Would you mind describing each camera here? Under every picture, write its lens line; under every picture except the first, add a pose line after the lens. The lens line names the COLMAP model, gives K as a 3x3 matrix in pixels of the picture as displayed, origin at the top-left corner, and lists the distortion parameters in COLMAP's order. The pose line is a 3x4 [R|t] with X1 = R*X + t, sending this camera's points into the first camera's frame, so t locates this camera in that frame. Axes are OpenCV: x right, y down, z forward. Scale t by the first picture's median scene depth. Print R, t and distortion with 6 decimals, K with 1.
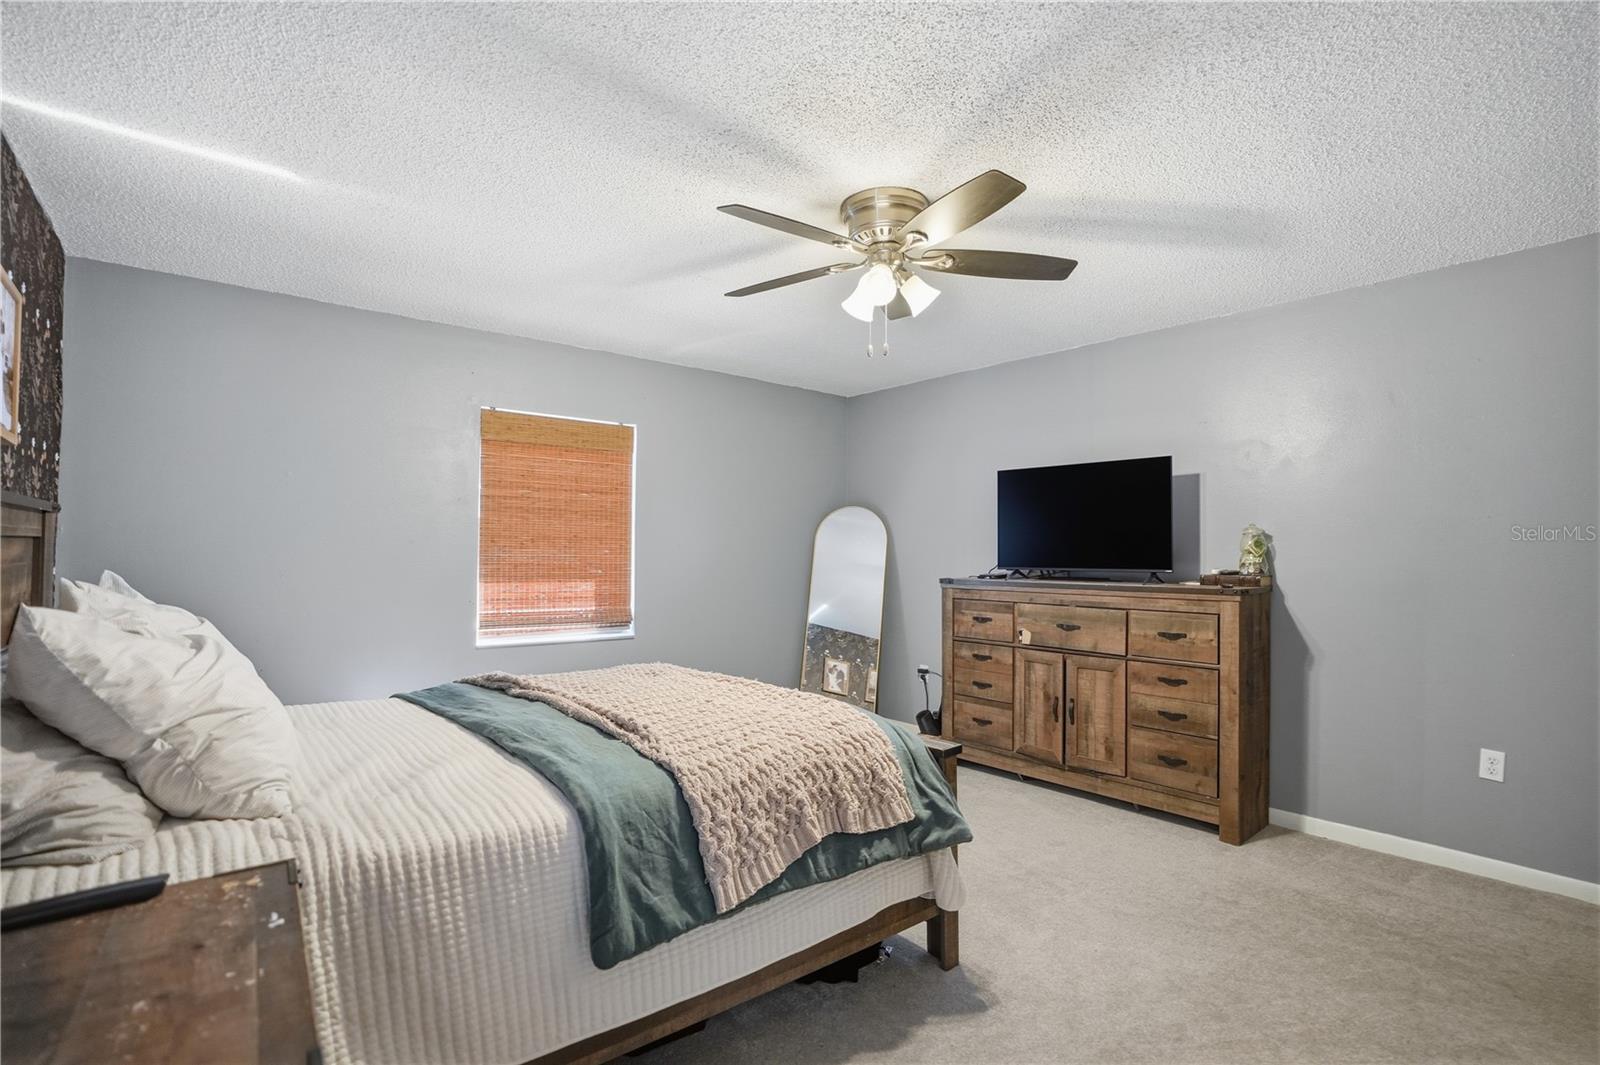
lens RADIAL K [[747.8, 0, 796.8], [0, 747.8, 534.2], [0, 0, 1]] dist [-0.045476, 0.006594]
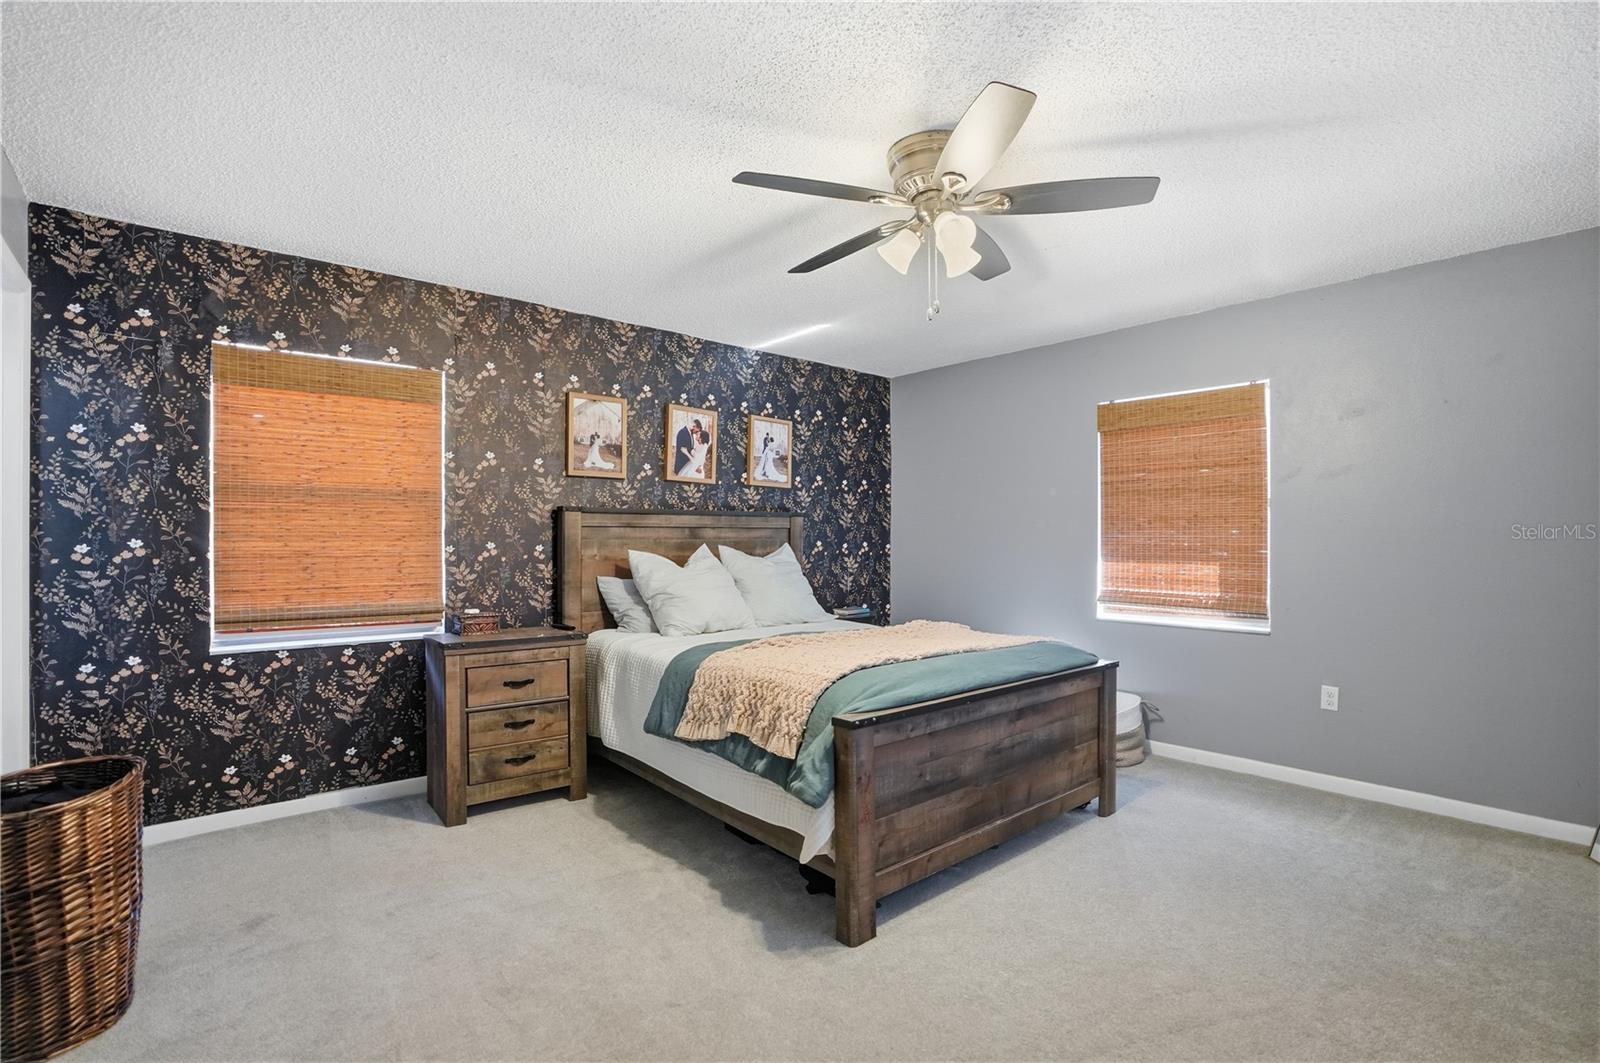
lens RADIAL K [[747.8, 0, 793.5], [0, 747.8, 534.0], [0, 0, 1]] dist [-0.045476, 0.006594]
pose [[0.026149, -0.015402, -0.999539, 0.747398], [0.023247, 0.999620, -0.014795, 0.033294], [0.999388, -0.022849, 0.026497, 0.564474]]
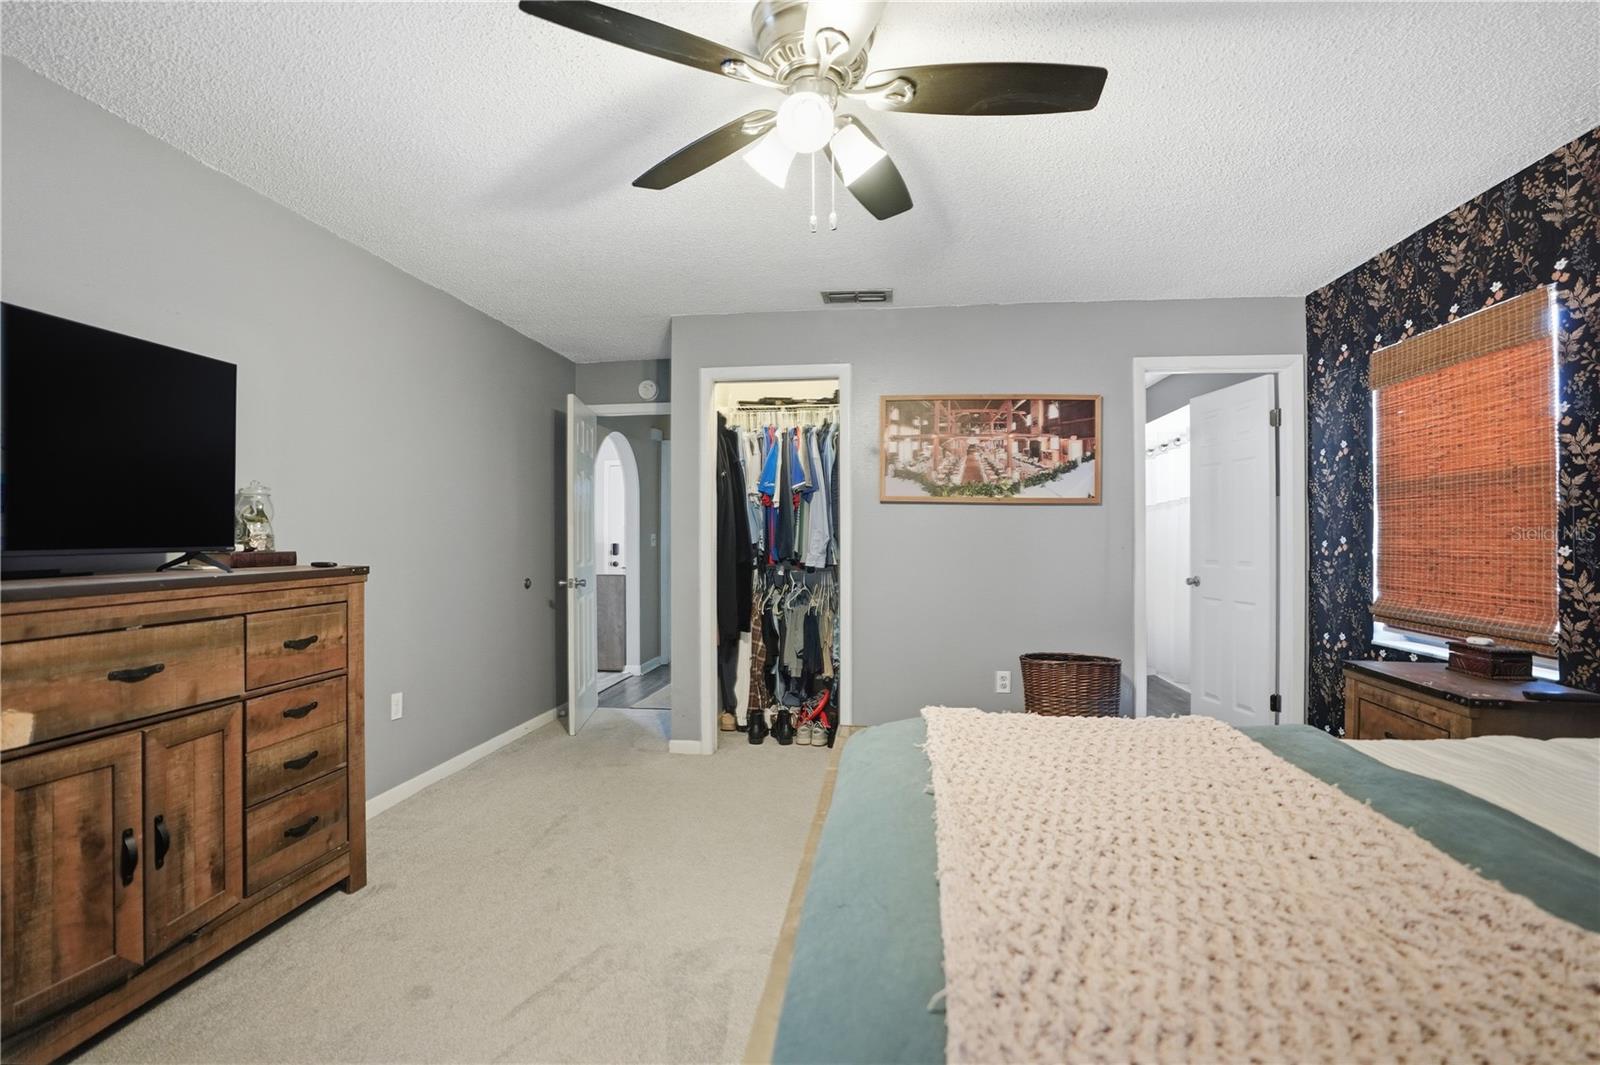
lens RADIAL K [[747.8, 0, 799.1], [0, 747.8, 532.2], [0, 0, 1]] dist [-0.045476, 0.006594]
pose [[-0.685535, -0.002642, 0.728035, -0.267472], [-0.020770, 0.999657, -0.015930, 0.035392], [-0.727743, -0.026042, -0.685355, 1.050931]]
